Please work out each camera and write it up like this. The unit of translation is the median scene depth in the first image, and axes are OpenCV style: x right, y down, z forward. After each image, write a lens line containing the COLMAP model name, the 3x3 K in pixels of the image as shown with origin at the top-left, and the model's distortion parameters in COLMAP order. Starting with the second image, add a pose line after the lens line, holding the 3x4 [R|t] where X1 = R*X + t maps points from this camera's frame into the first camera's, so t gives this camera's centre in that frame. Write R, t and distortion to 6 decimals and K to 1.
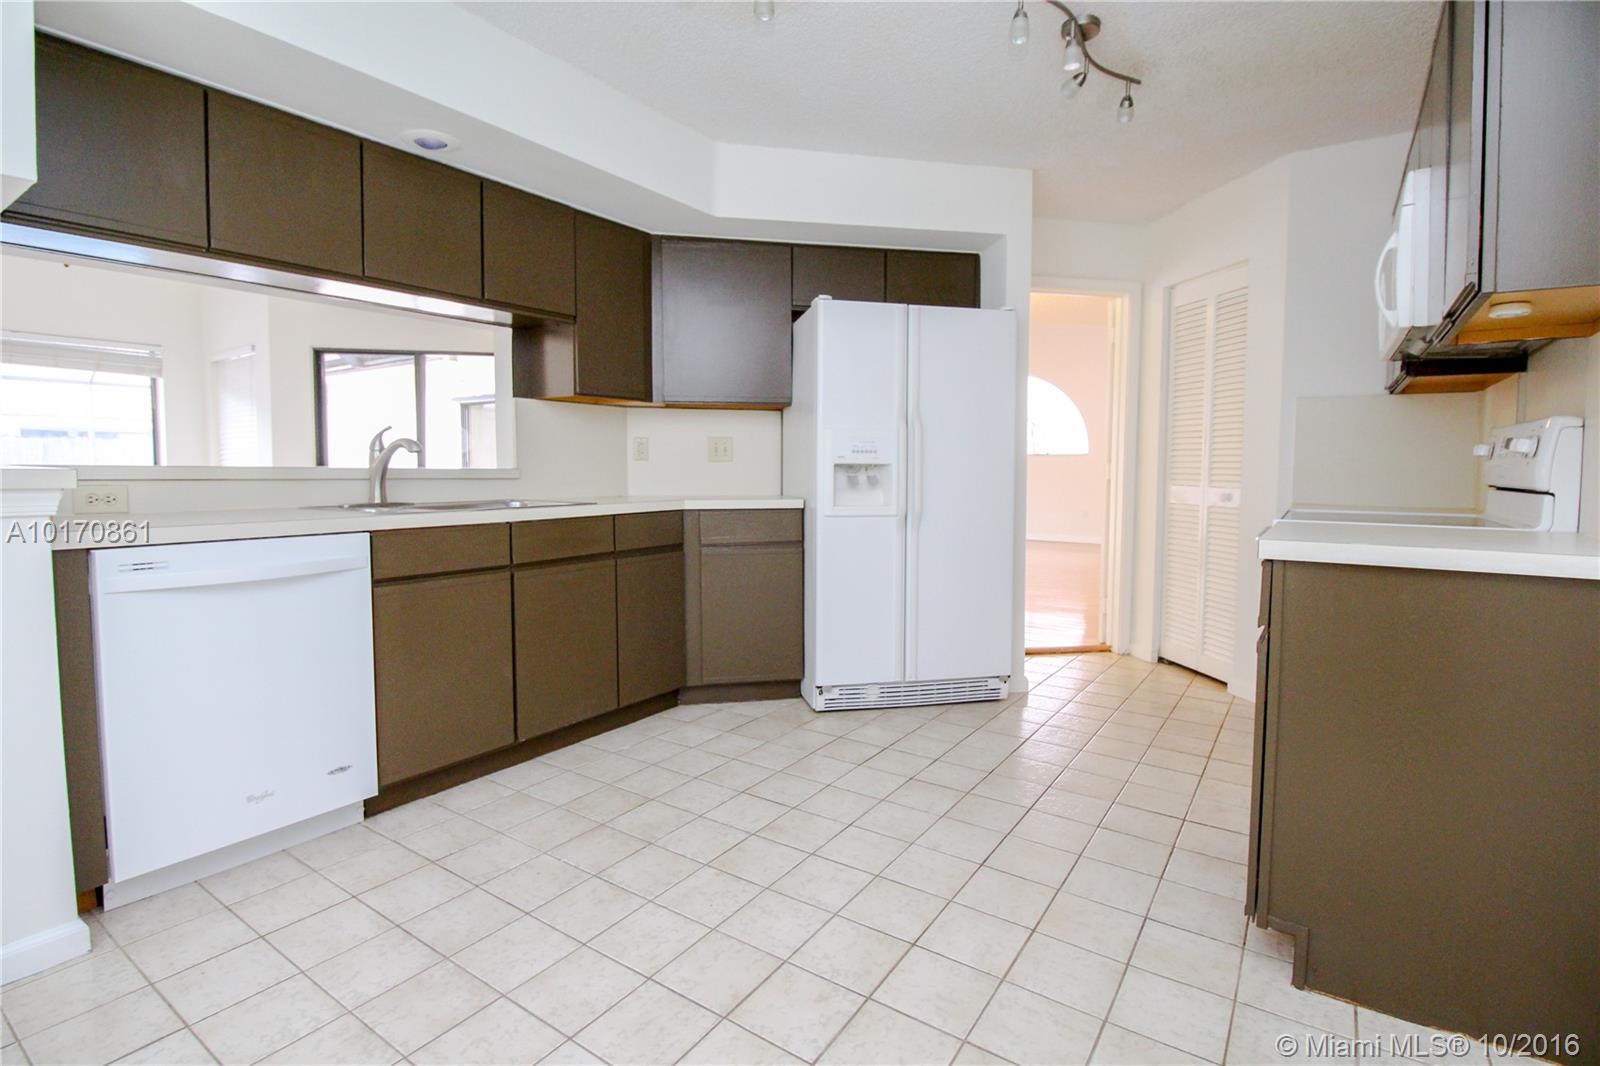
lens RADIAL K [[767.7, 0, 803.7], [0, 767.7, 509.9], [0, 0, 1]] dist [0.002009, -0.013415]
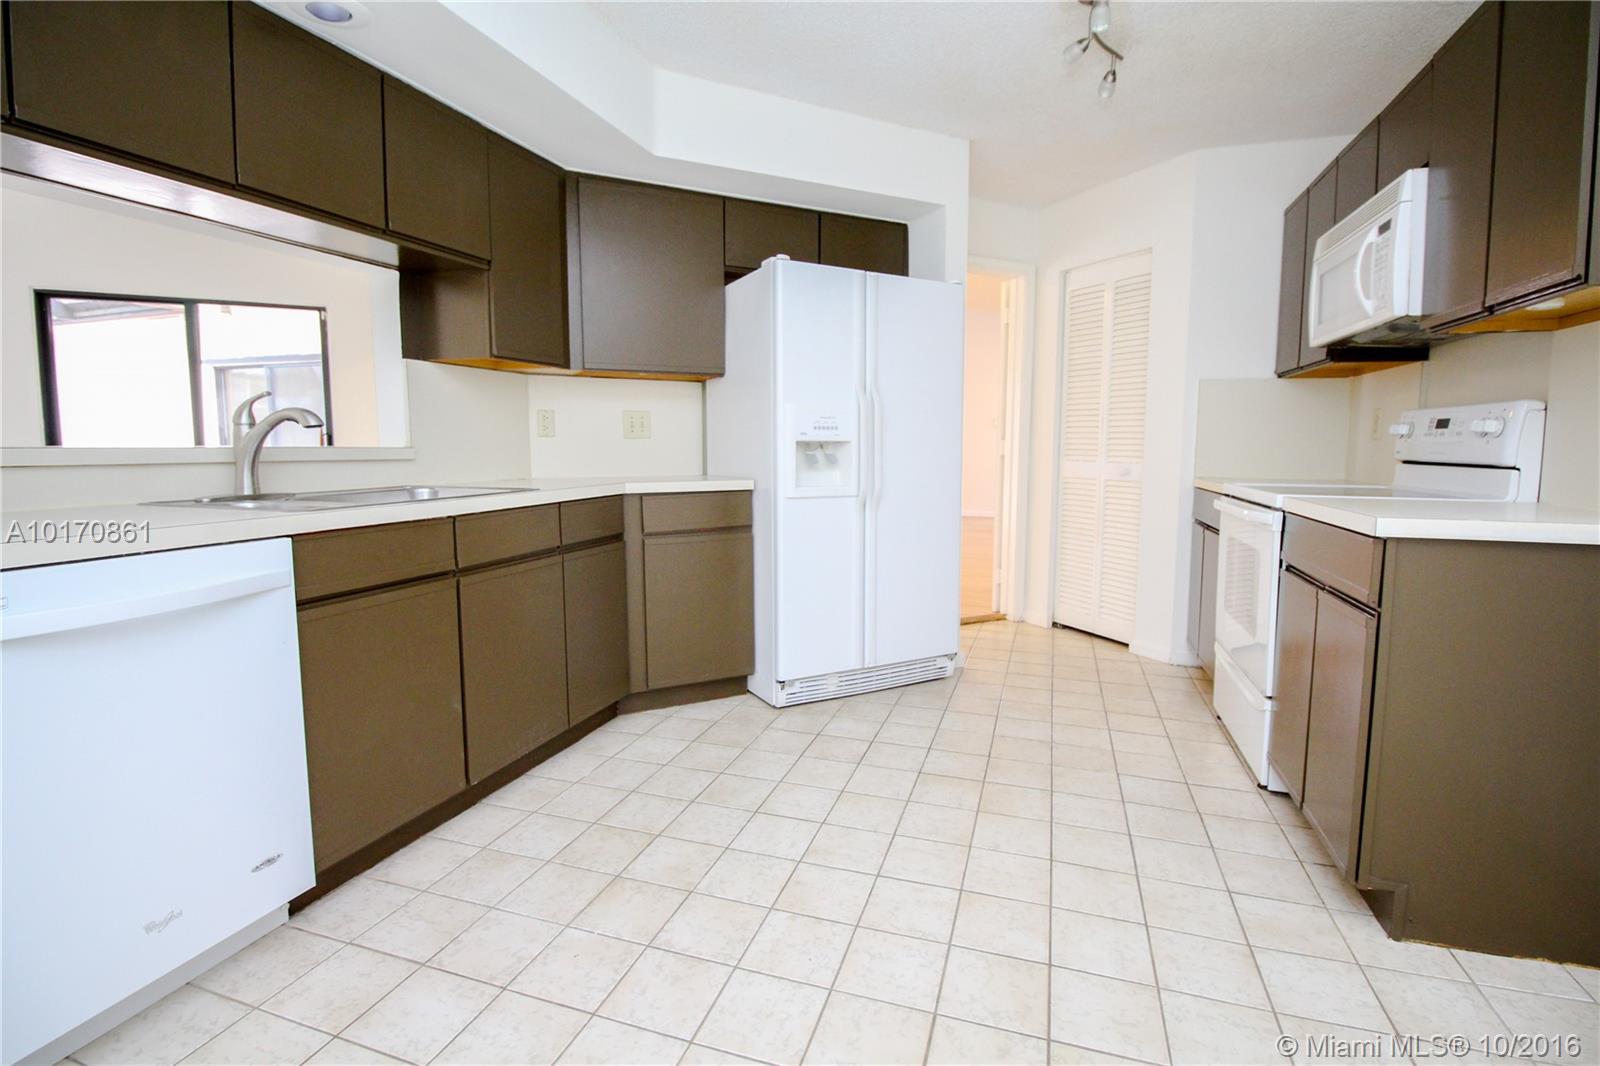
lens RADIAL K [[757.6, 0, 809.1], [0, 757.6, 514.7], [0, 0, 1]] dist [0.000674, -0.012356]
pose [[0.961469, -0.027322, 0.273552, -0.220966], [0.016343, 0.998970, 0.042334, -0.011246], [-0.274427, -0.036232, 0.960925, 0.133510]]
